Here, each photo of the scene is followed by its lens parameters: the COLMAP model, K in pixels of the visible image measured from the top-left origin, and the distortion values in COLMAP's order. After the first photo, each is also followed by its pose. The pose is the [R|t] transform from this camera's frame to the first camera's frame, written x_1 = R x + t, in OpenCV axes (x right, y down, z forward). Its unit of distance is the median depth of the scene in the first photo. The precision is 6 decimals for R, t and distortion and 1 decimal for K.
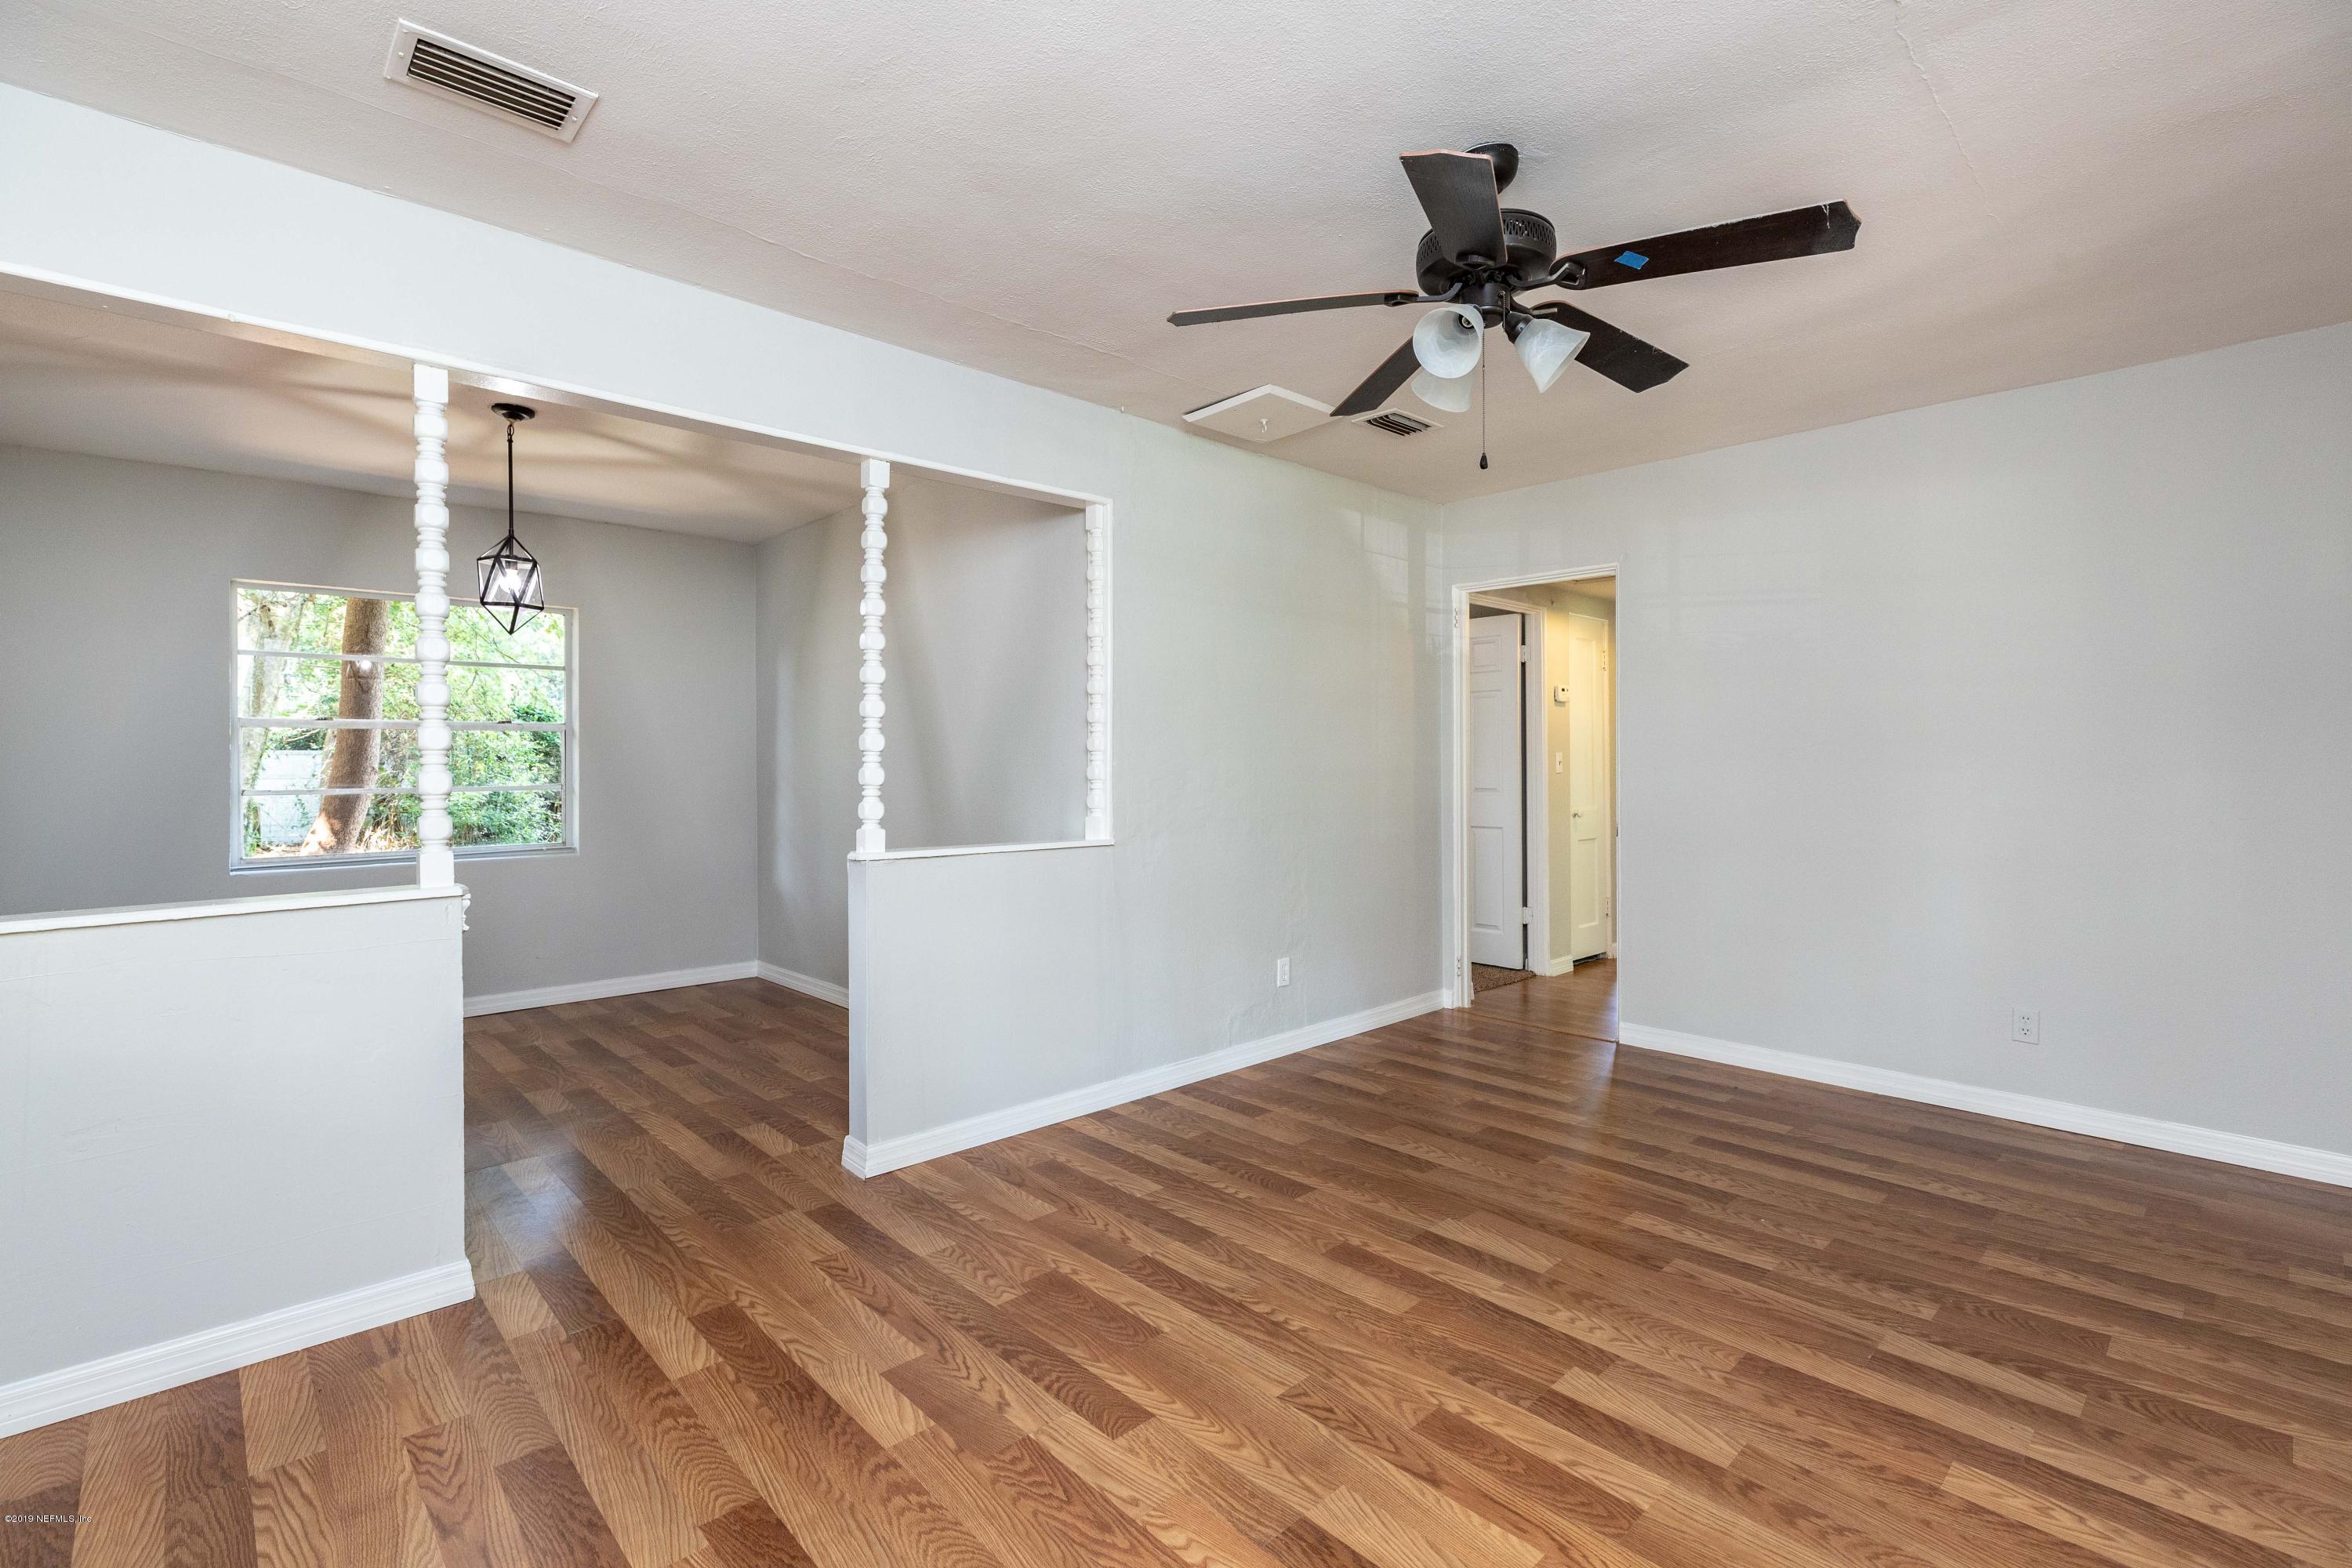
lens RADIAL K [[1078.6, 0, 1186.1], [0, 1078.6, 763.0], [0, 0, 1]] dist [0.000434, -0.000125]
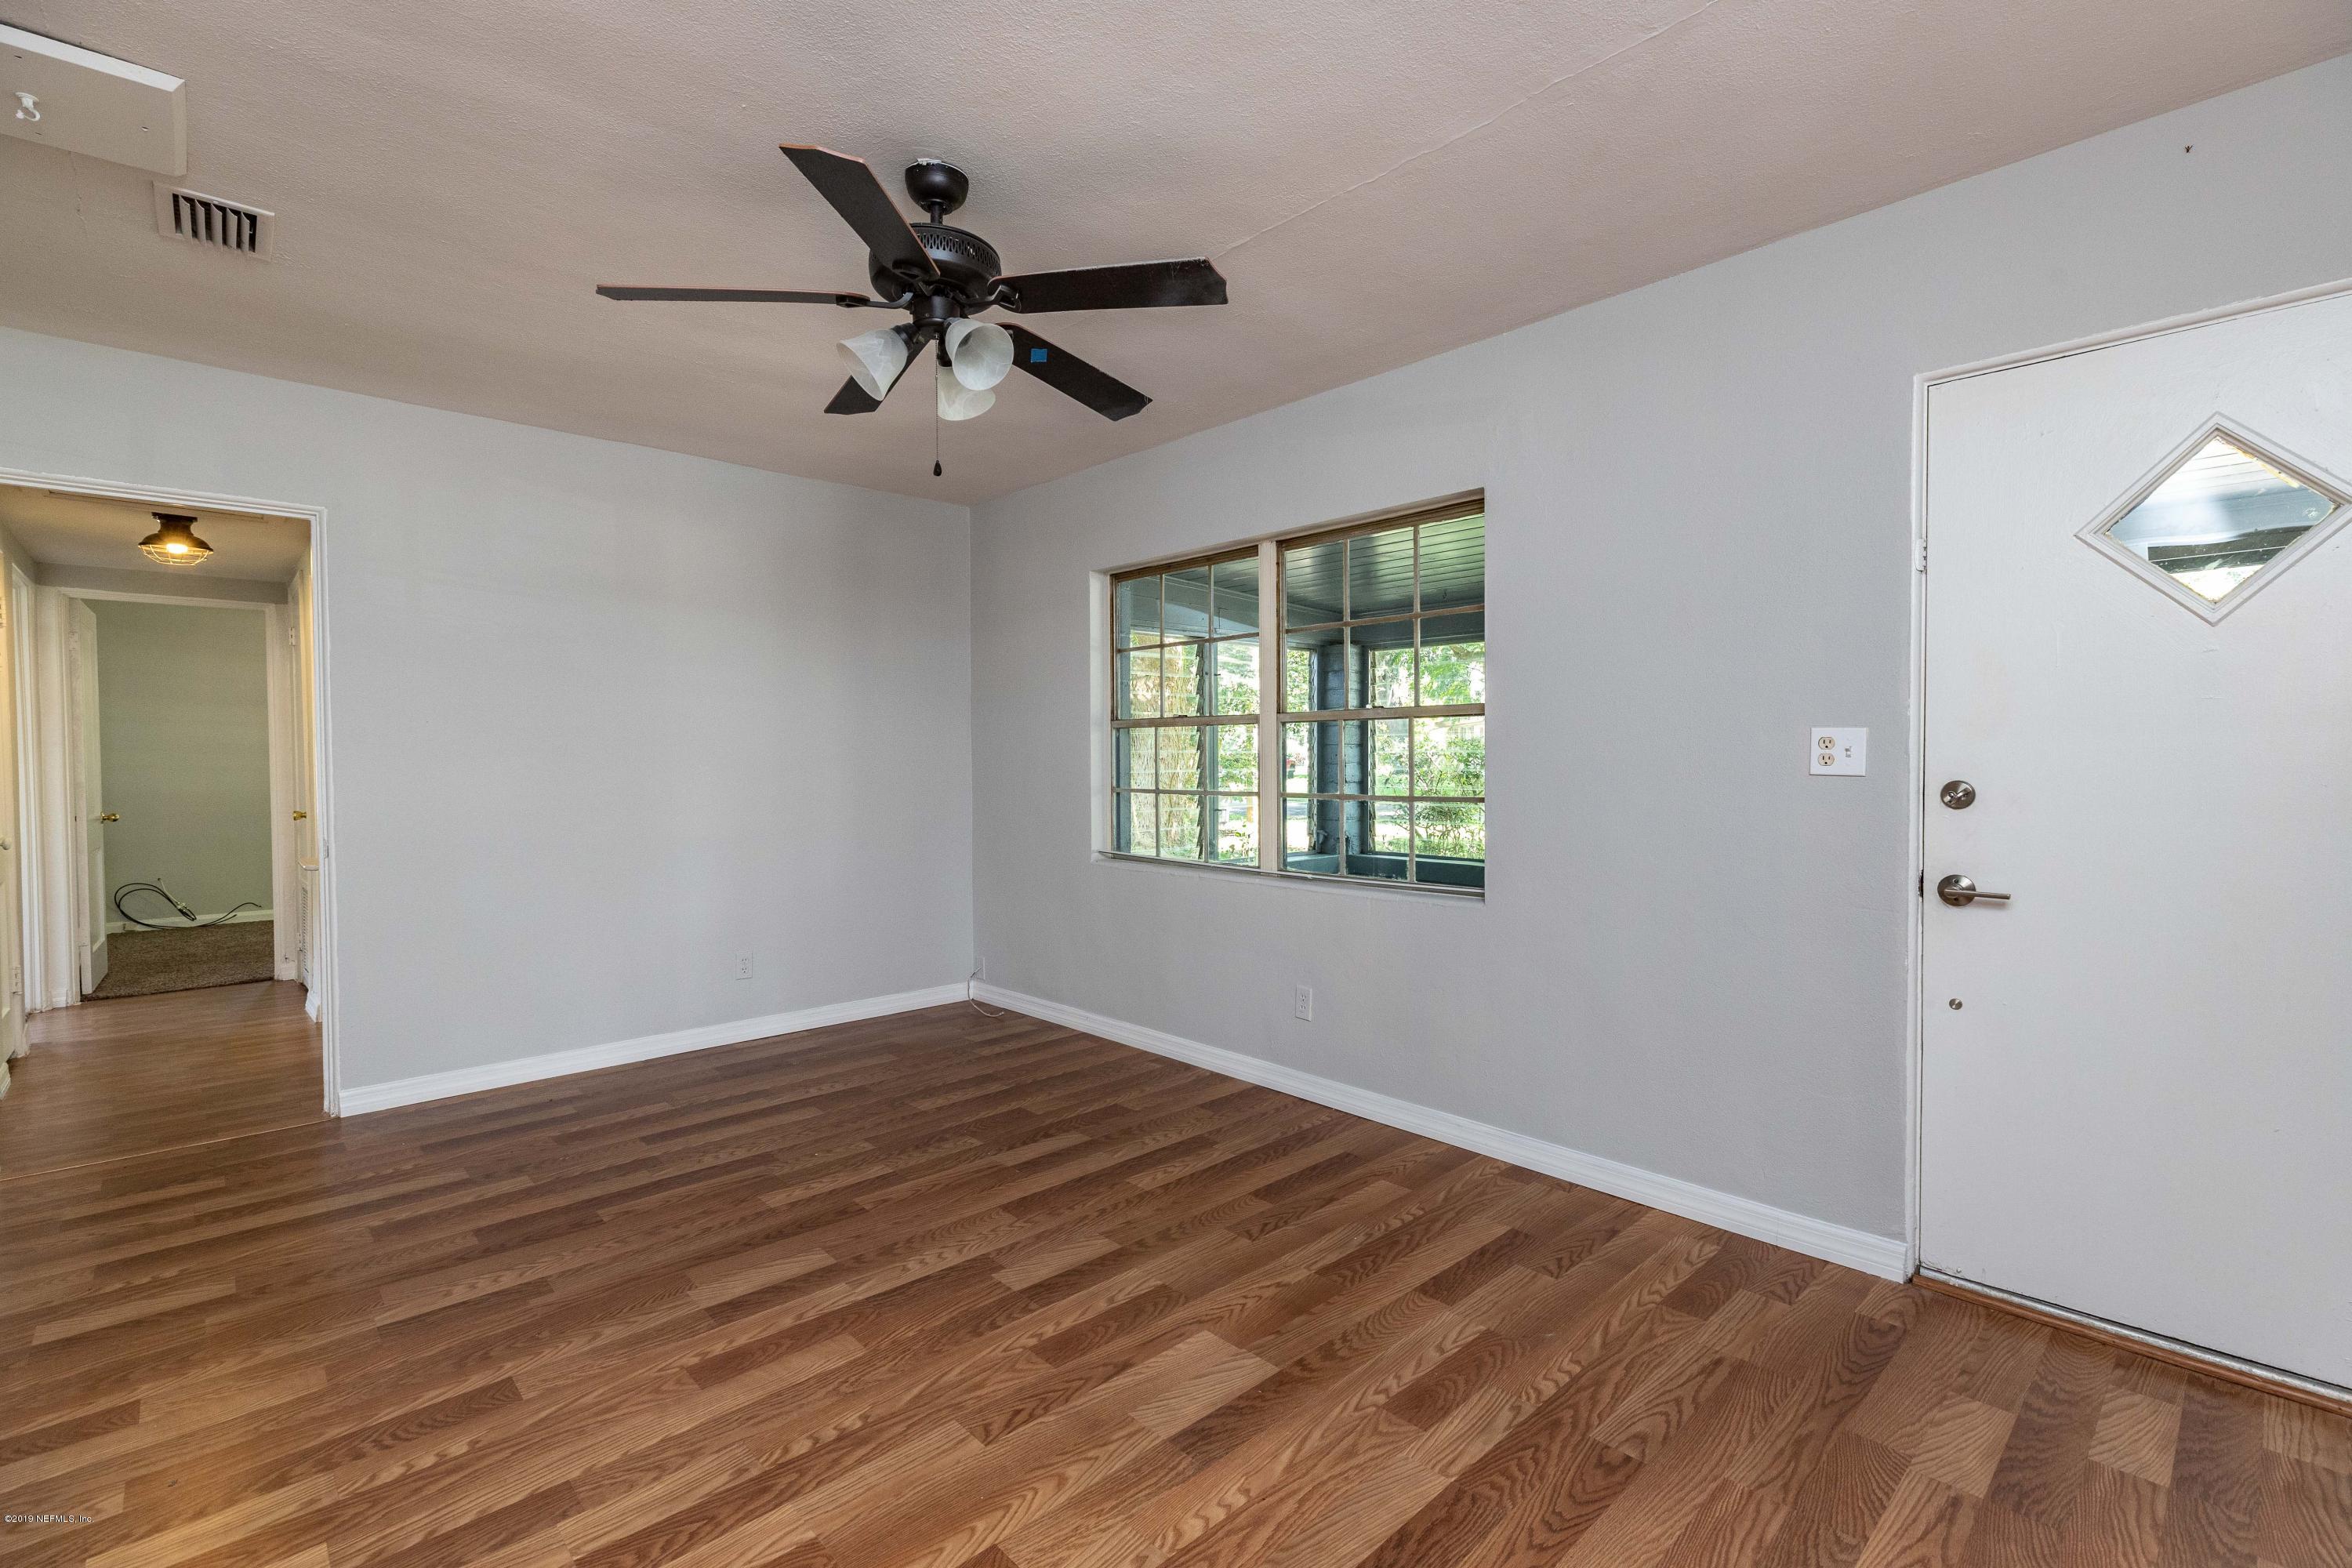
lens RADIAL K [[1055.0, 0, 1176.0], [0, 1055.0, 784.0], [0, 0, 1]] dist [0.001559, 0.000062]
pose [[-0.006736, -0.025332, 0.999656, -0.633719], [0.009116, 0.999636, 0.025393, 0.000136], [-0.999936, 0.009284, -0.006502, 0.658950]]
